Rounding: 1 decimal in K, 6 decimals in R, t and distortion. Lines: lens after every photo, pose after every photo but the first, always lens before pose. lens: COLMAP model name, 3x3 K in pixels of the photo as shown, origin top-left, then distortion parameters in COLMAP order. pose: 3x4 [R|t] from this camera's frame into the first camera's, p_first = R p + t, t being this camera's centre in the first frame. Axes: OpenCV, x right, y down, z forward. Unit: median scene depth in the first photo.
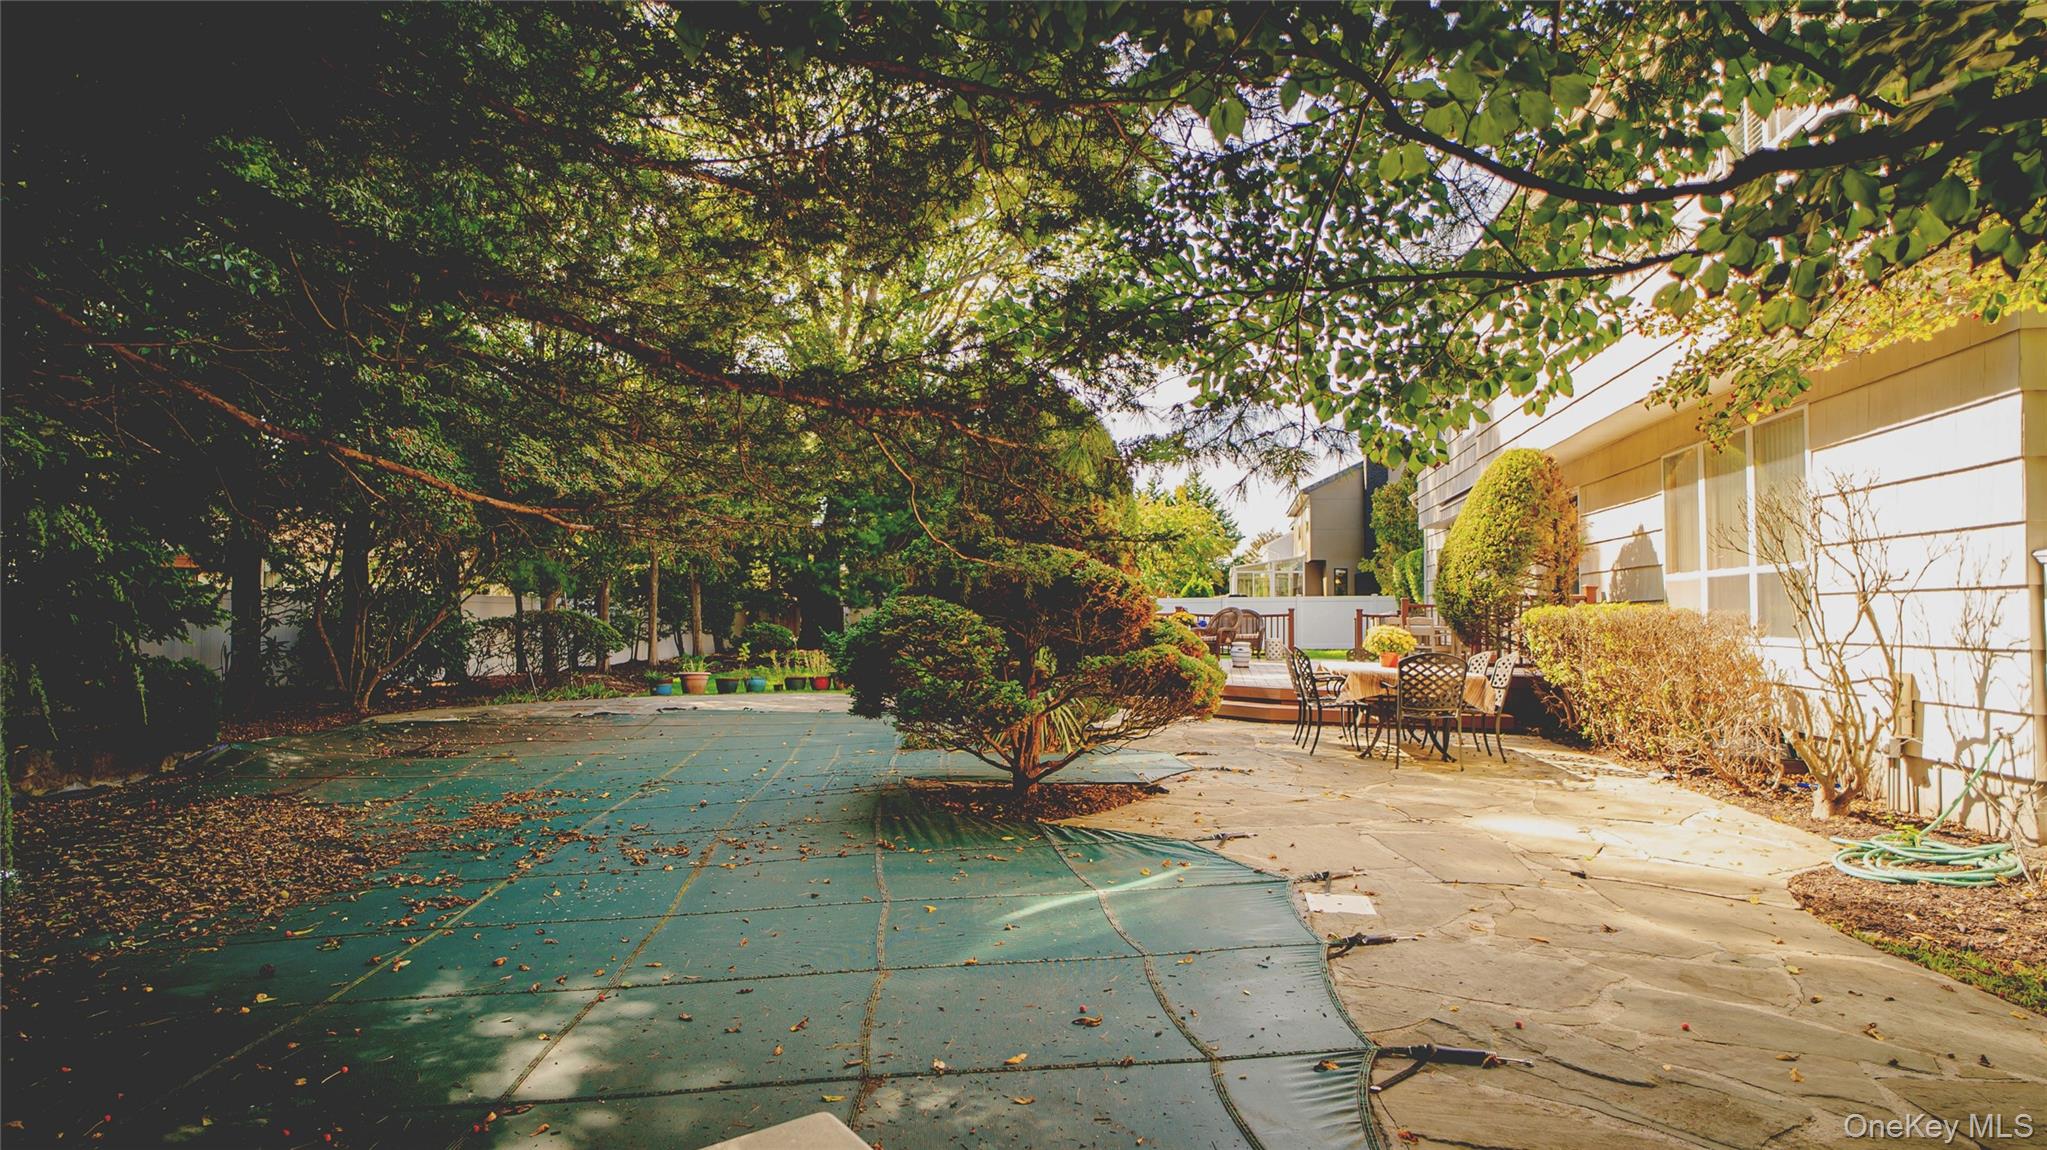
lens RADIAL K [[1075.6, 0, 1019.6], [0, 1075.6, 574.4], [0, 0, 1]] dist [-0.058851, 0.033318]
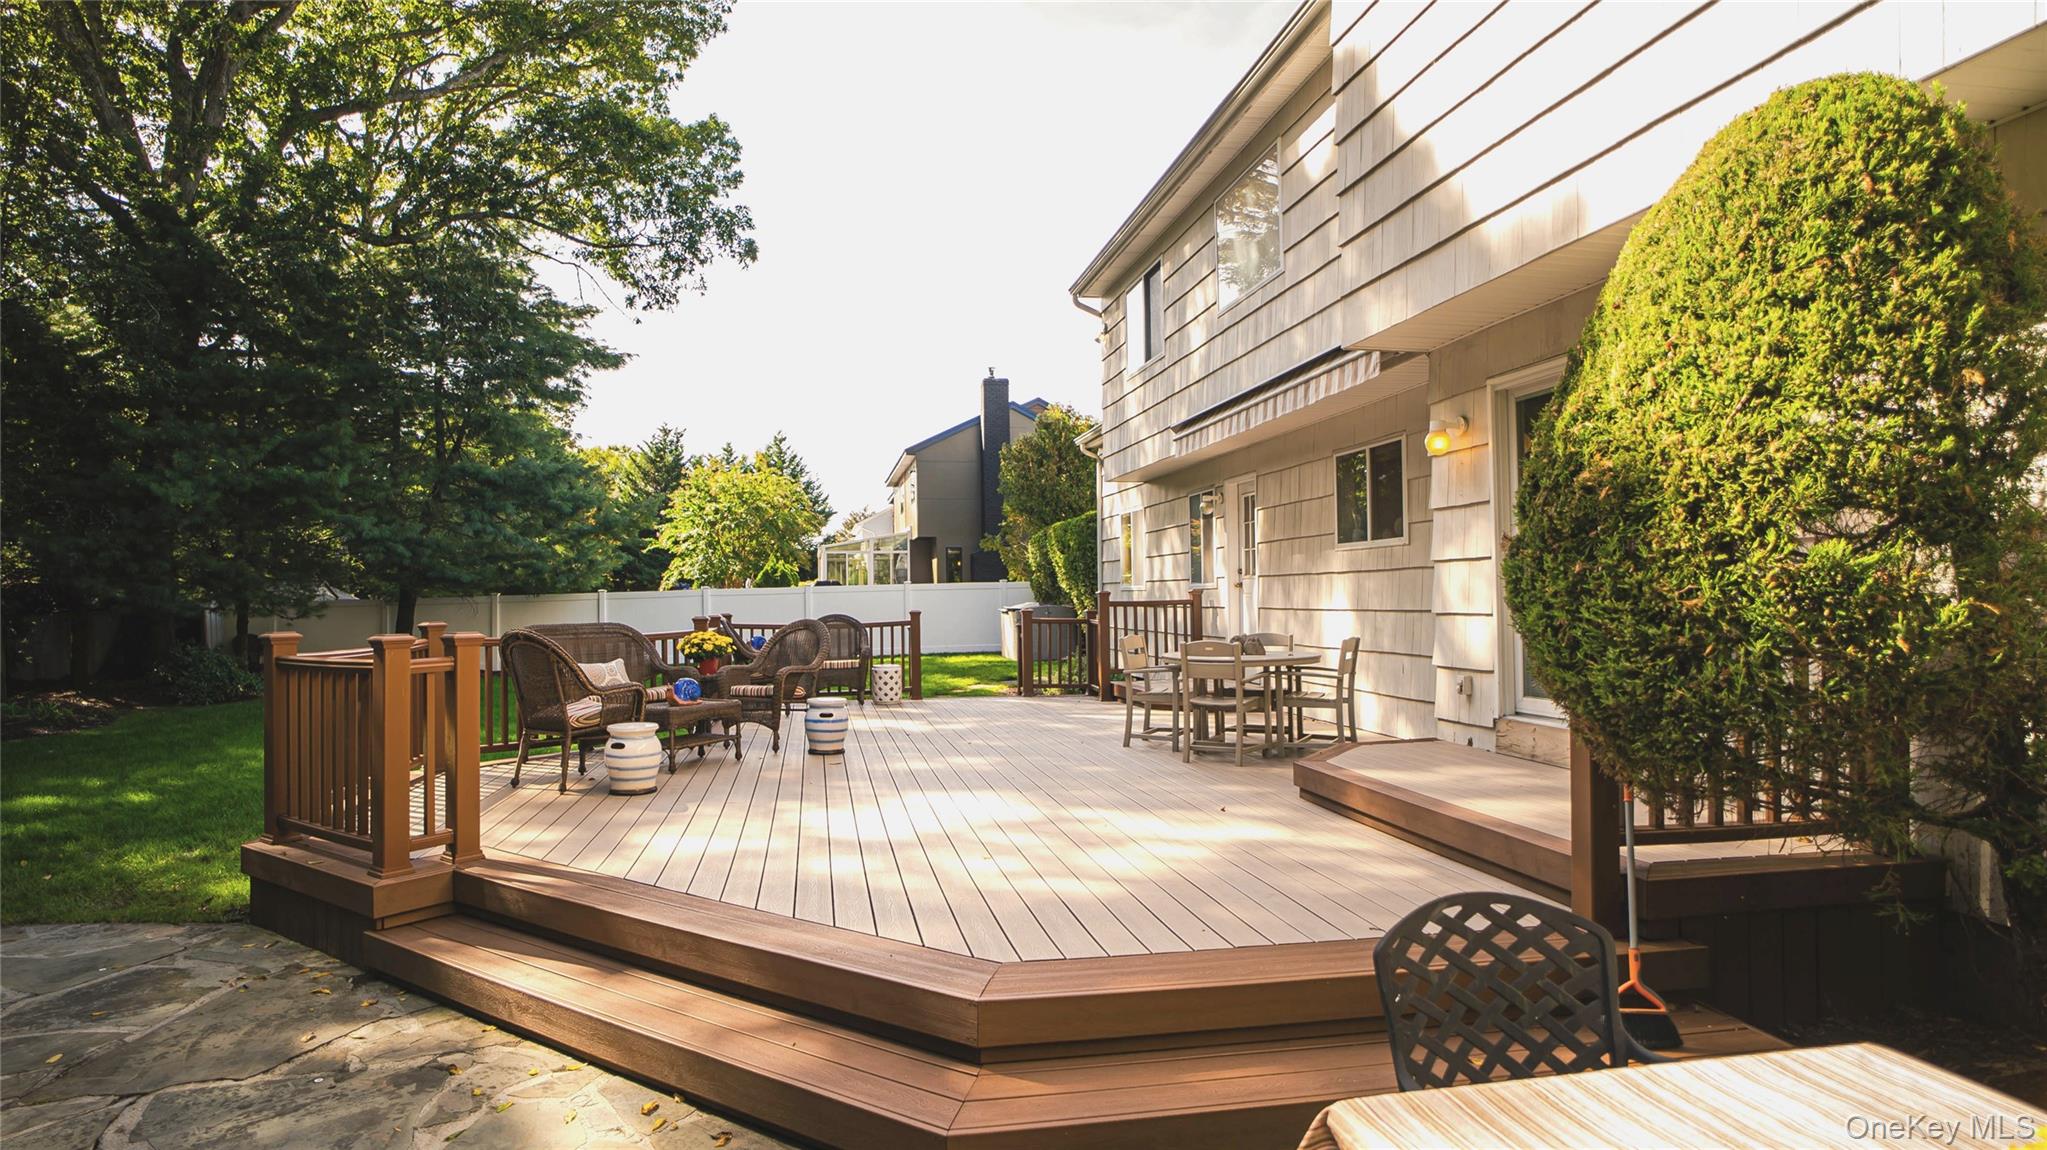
lens RADIAL K [[1075.6, 0, 1019.6], [0, 1075.6, 574.4], [0, 0, 1]] dist [-0.058851, 0.033318]
pose [[0.930387, -0.012814, 0.366356, 0.045051], [0.006697, 0.999816, 0.017961, 0.000805], [-0.366519, -0.014257, 0.930301, 0.210575]]
